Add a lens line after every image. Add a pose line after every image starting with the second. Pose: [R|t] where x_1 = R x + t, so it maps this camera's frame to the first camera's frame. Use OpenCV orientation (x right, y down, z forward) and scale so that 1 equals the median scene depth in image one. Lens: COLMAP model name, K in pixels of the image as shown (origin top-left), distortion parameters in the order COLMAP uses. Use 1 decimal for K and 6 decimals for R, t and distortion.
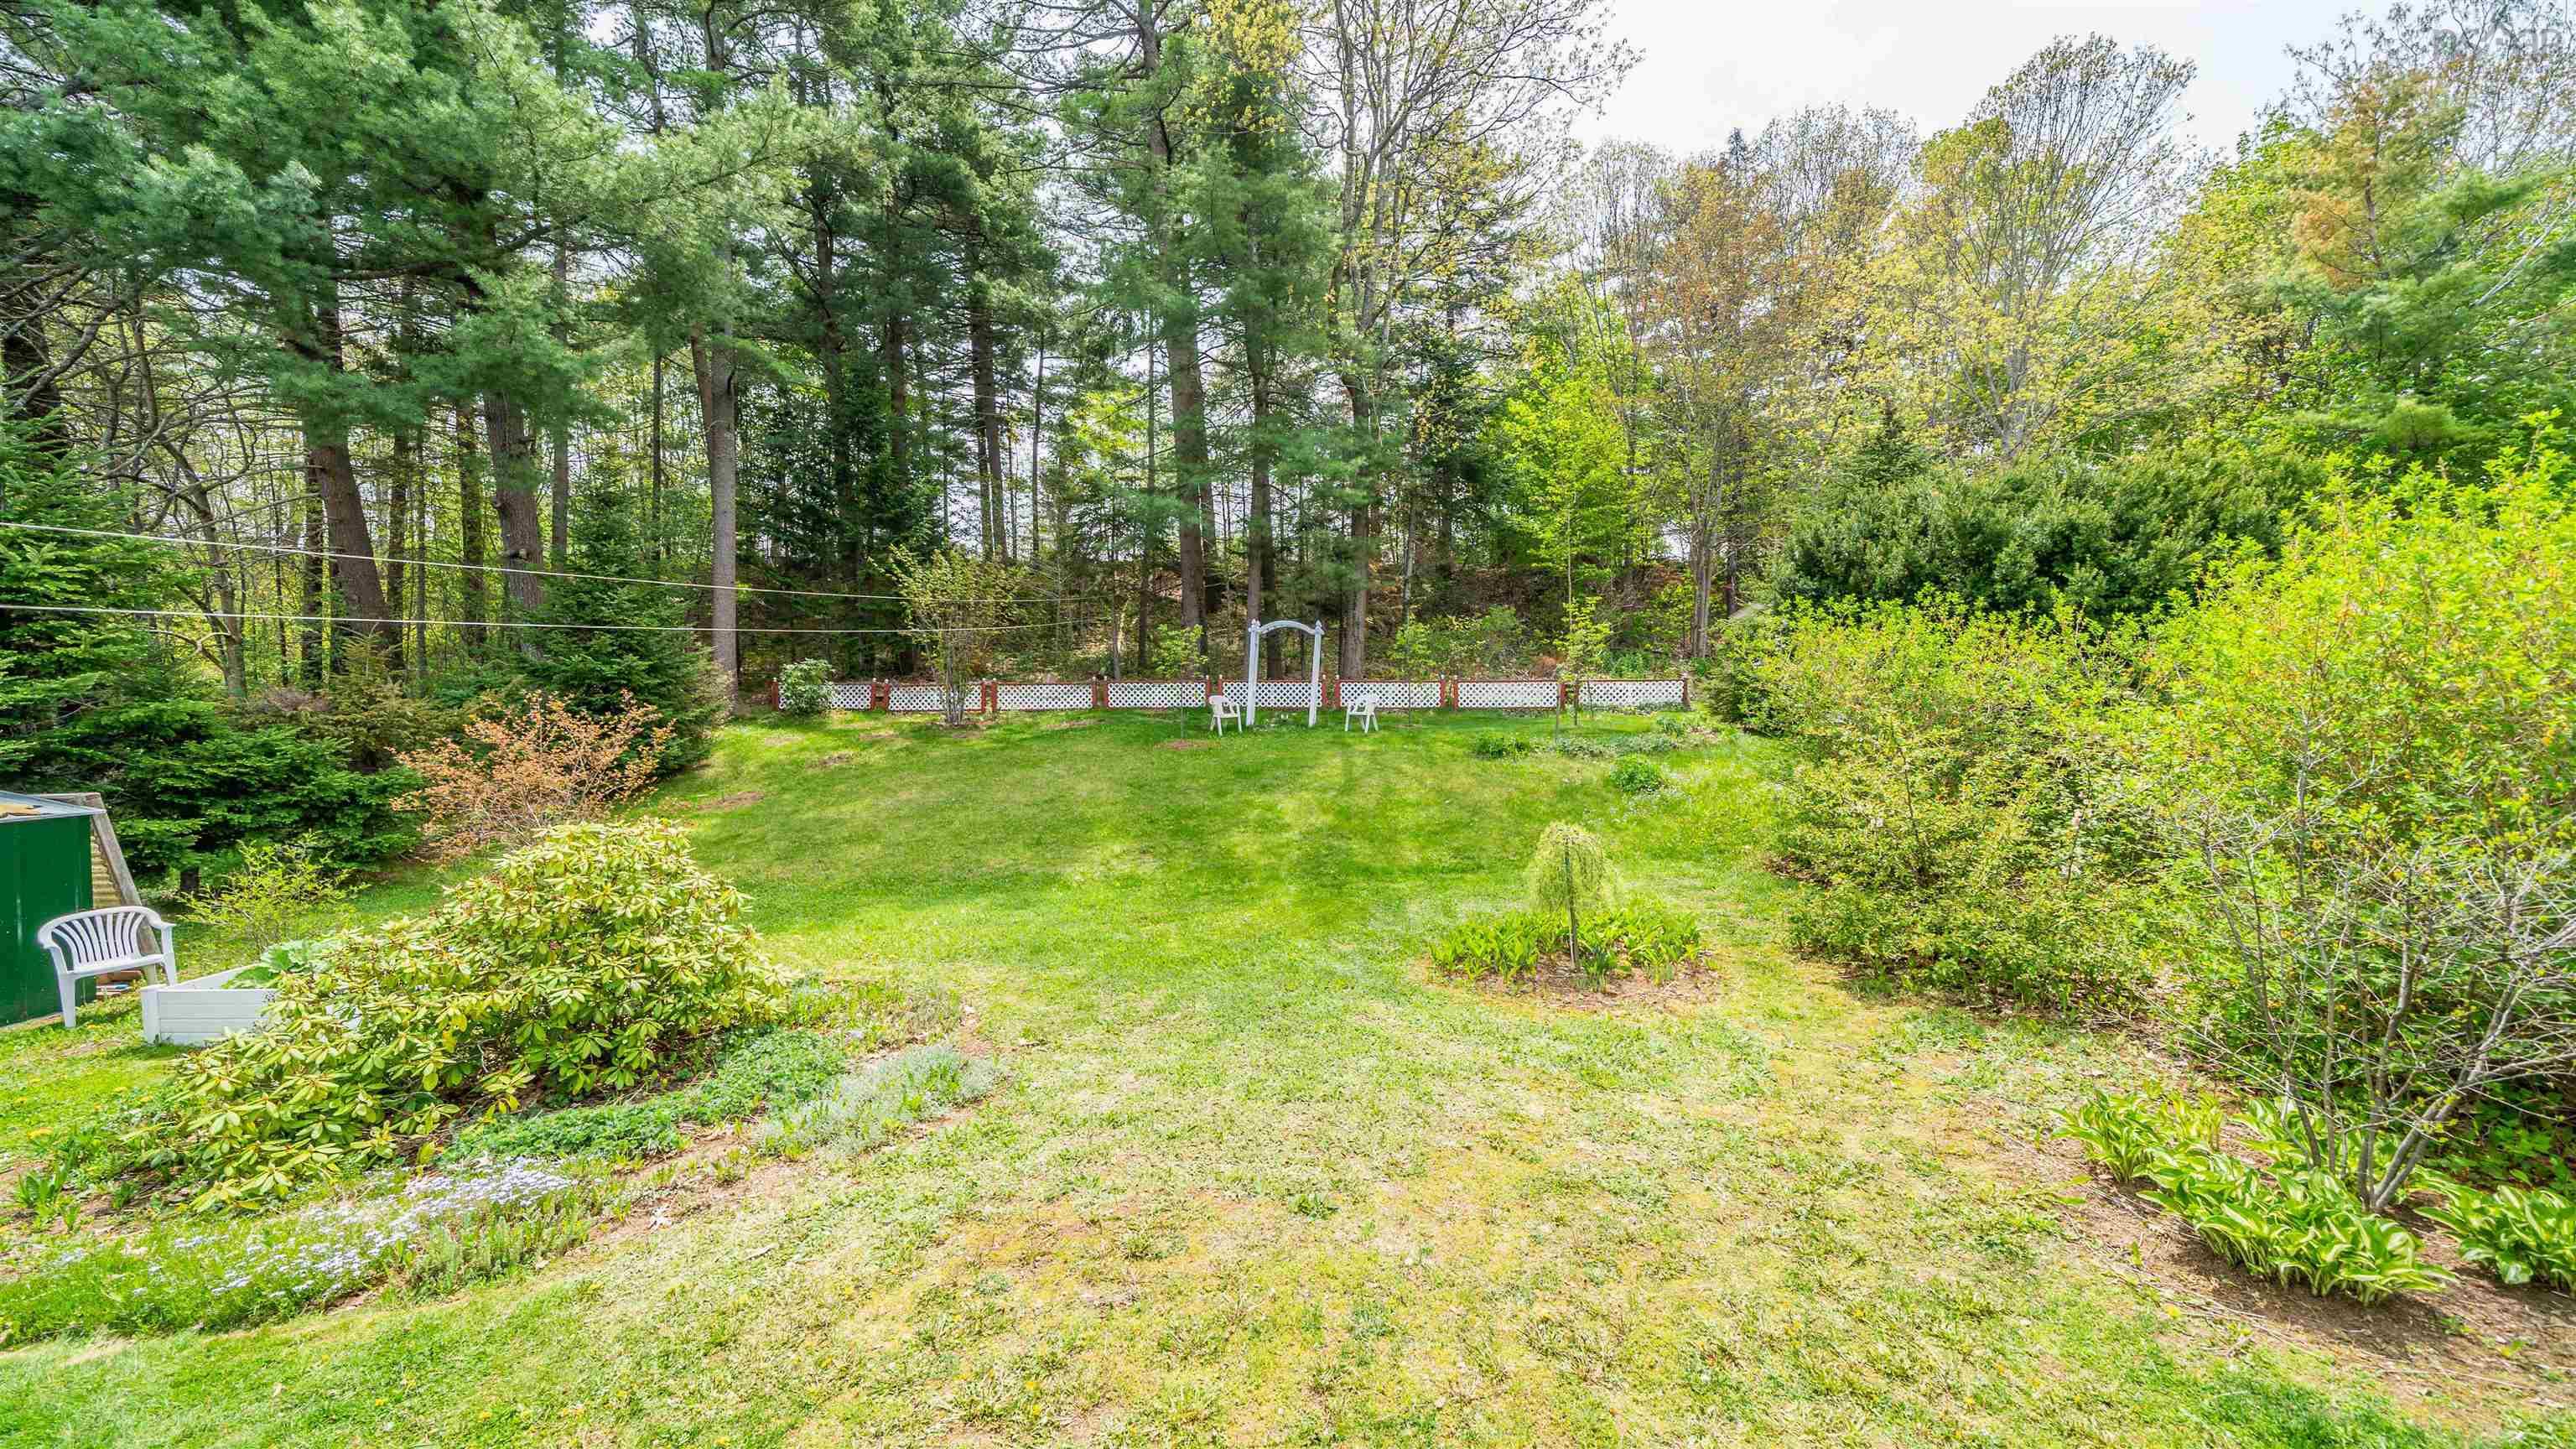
lens RADIAL K [[880.6, 0, 1288.0], [0, 880.6, 724.5], [0, 0, 1]] dist [-0.008056, -0.000003]
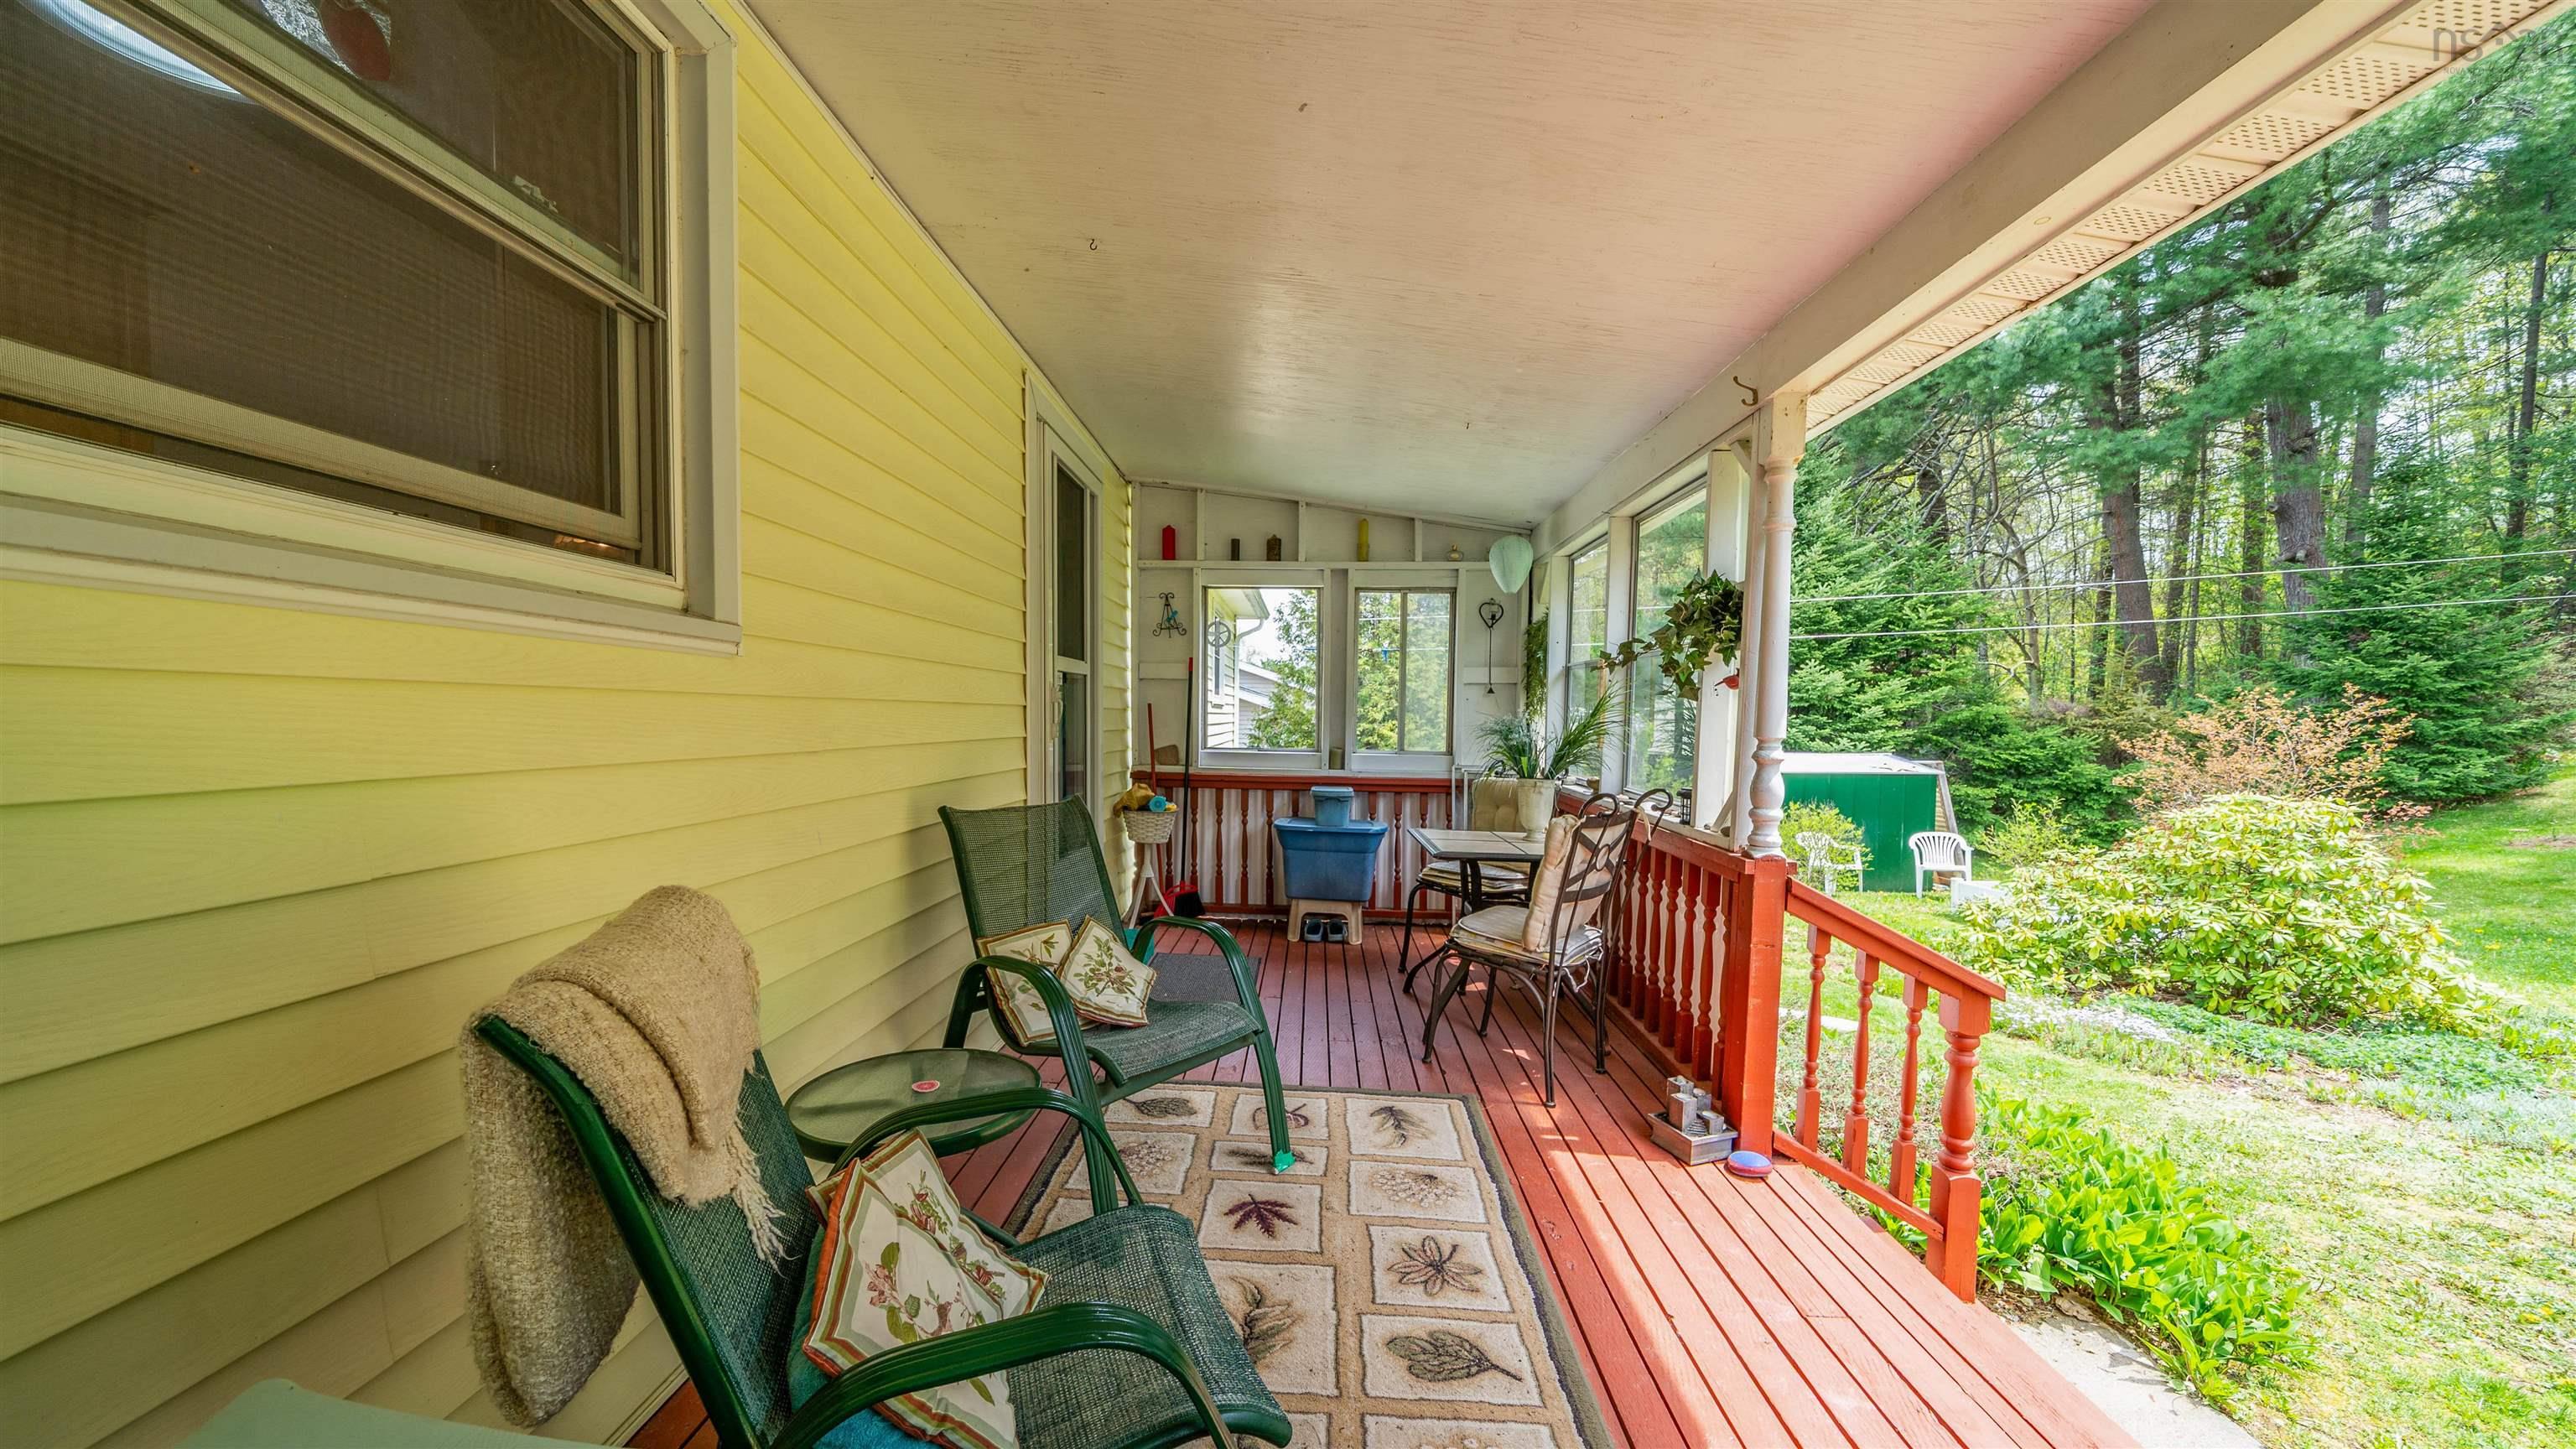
lens RADIAL K [[925.5, 0, 1283.1], [0, 925.5, 765.4], [0, 0, 1]] dist [-0.000825, 0.000014]
pose [[0.000013, 0.045610, -0.998959, 0.244471], [-0.034239, 0.998374, 0.045583, 0.040641], [0.999414, 0.034203, 0.001575, -0.158391]]
